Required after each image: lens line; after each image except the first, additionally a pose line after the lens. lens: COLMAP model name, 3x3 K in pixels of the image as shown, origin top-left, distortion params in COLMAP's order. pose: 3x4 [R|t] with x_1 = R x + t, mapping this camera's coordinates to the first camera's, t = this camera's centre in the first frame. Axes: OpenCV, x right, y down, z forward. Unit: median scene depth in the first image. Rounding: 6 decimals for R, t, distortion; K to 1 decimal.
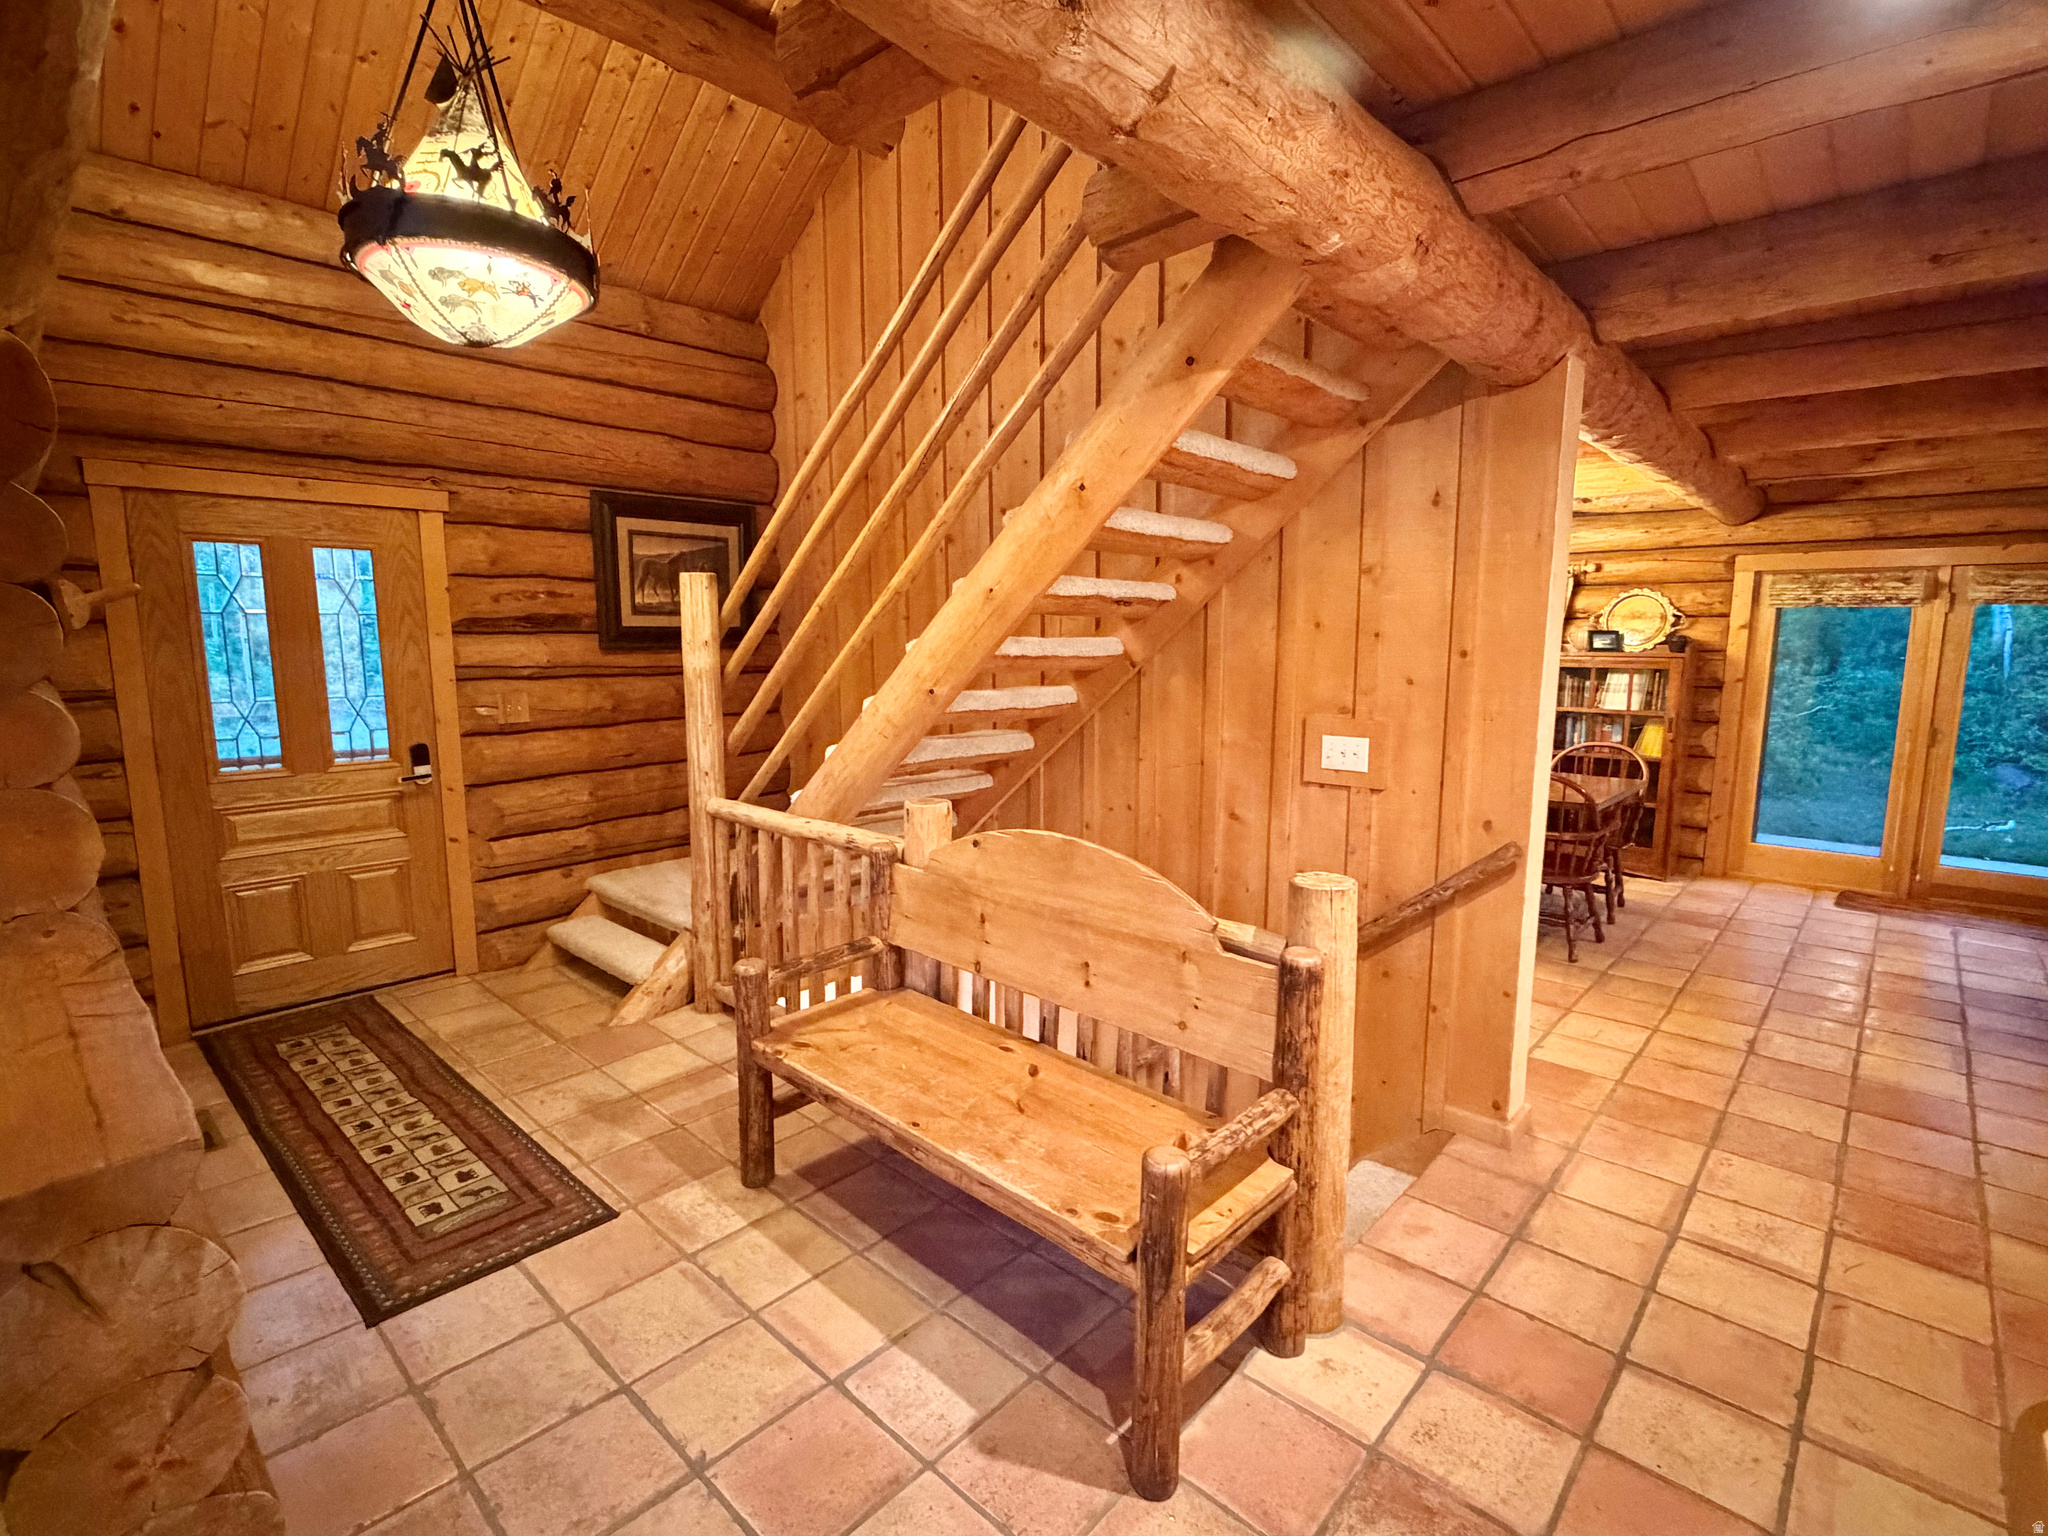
lens RADIAL K [[970.6, 0, 1019.3], [0, 970.6, 772.8], [0, 0, 1]] dist [0.000443, 0.000028]
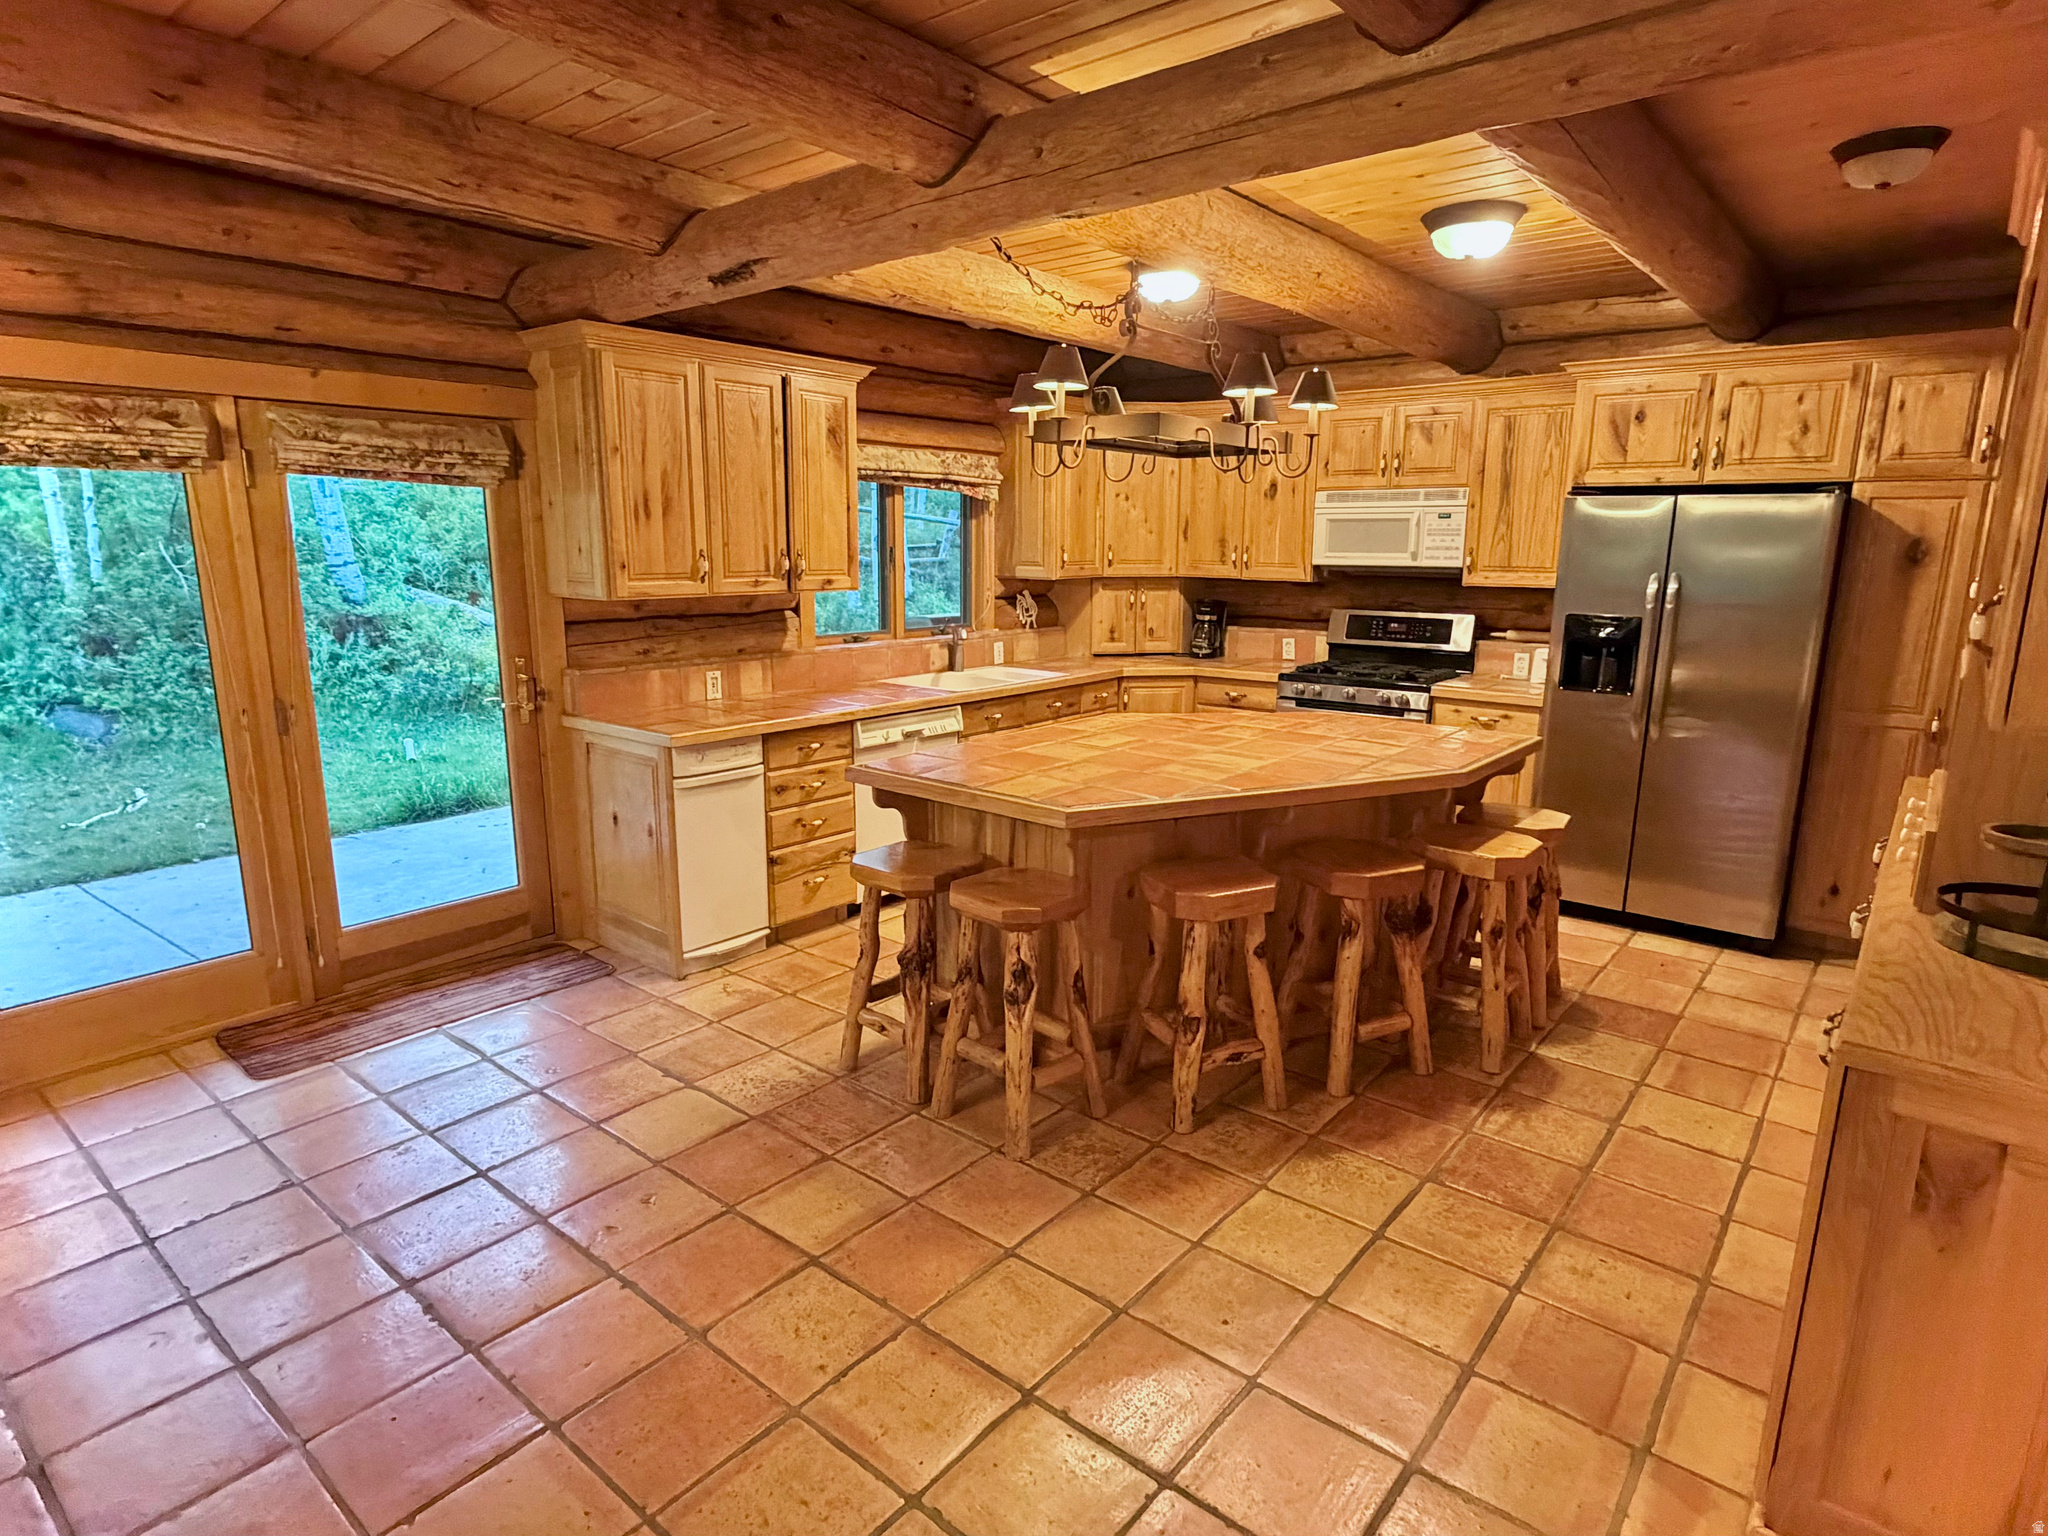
lens RADIAL K [[1124.9, 0, 1021.4], [0, 1124.9, 763.0], [0, 0, 1]] dist [0.001079, -0.000450]
pose [[-0.054692, -0.205874, 0.977049, 0.263564], [0.138499, 0.967491, 0.211613, -0.080719], [-0.988851, 0.146894, -0.024401, 0.551511]]
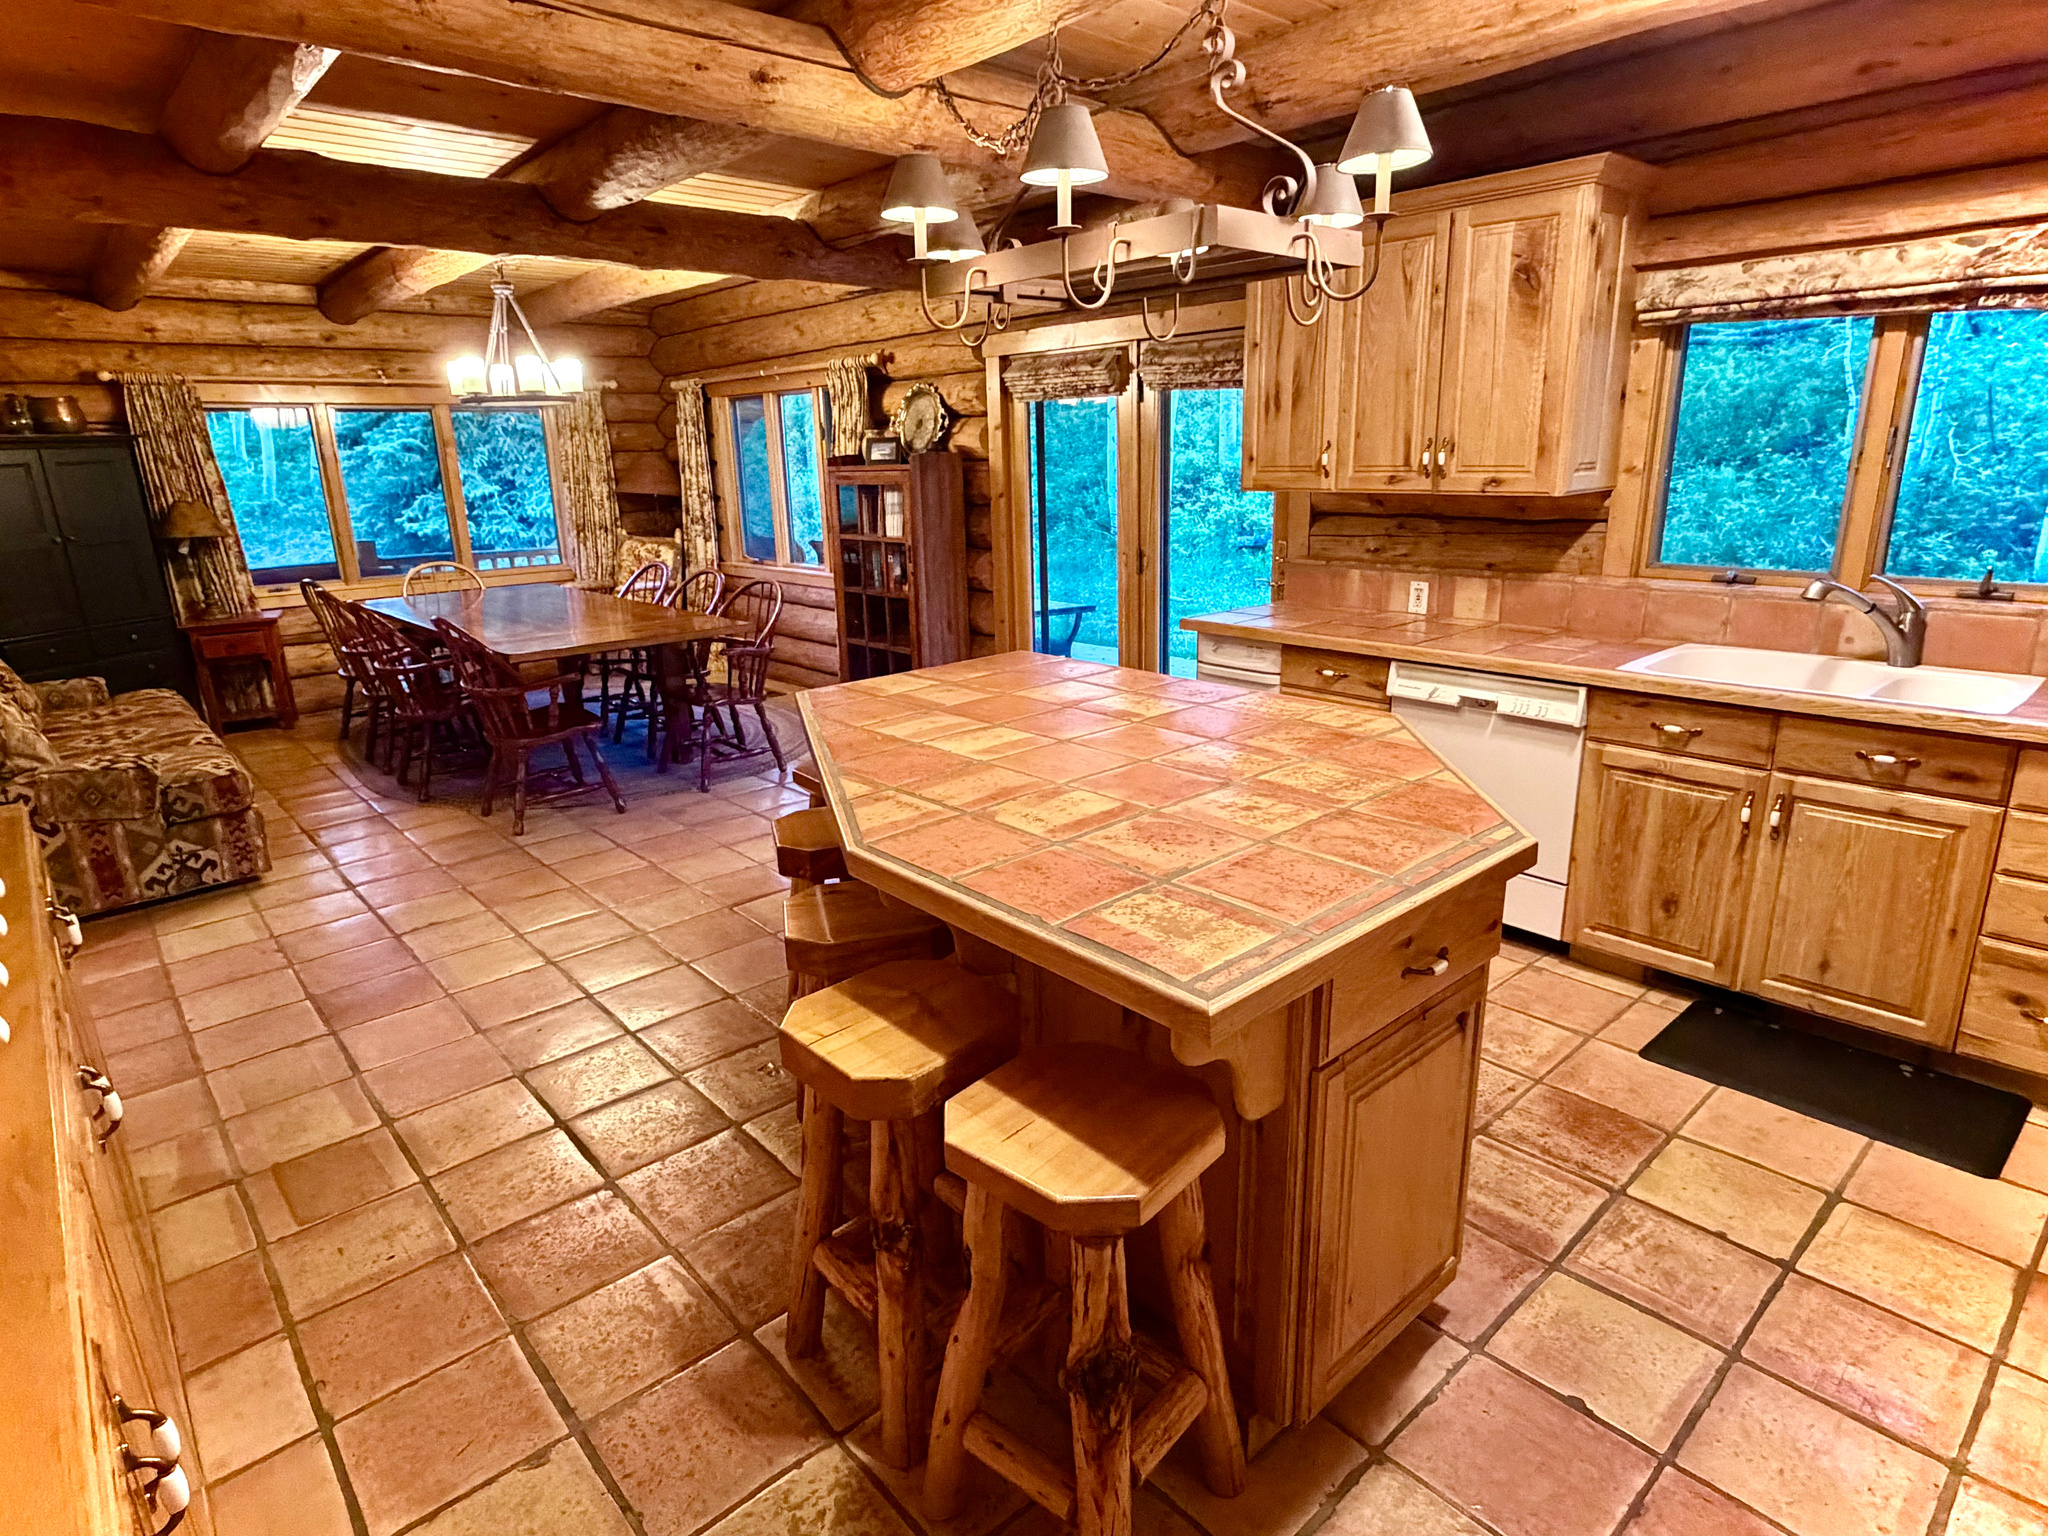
lens RADIAL K [[1124.9, 0, 1021.4], [0, 1124.9, 763.0], [0, 0, 1]] dist [0.001079, -0.000450]
pose [[0.994382, -0.005162, -0.105727, 0.857442], [0.018714, 0.991651, 0.127584, 0.007296], [0.104185, -0.128845, 0.986177, 0.040235]]
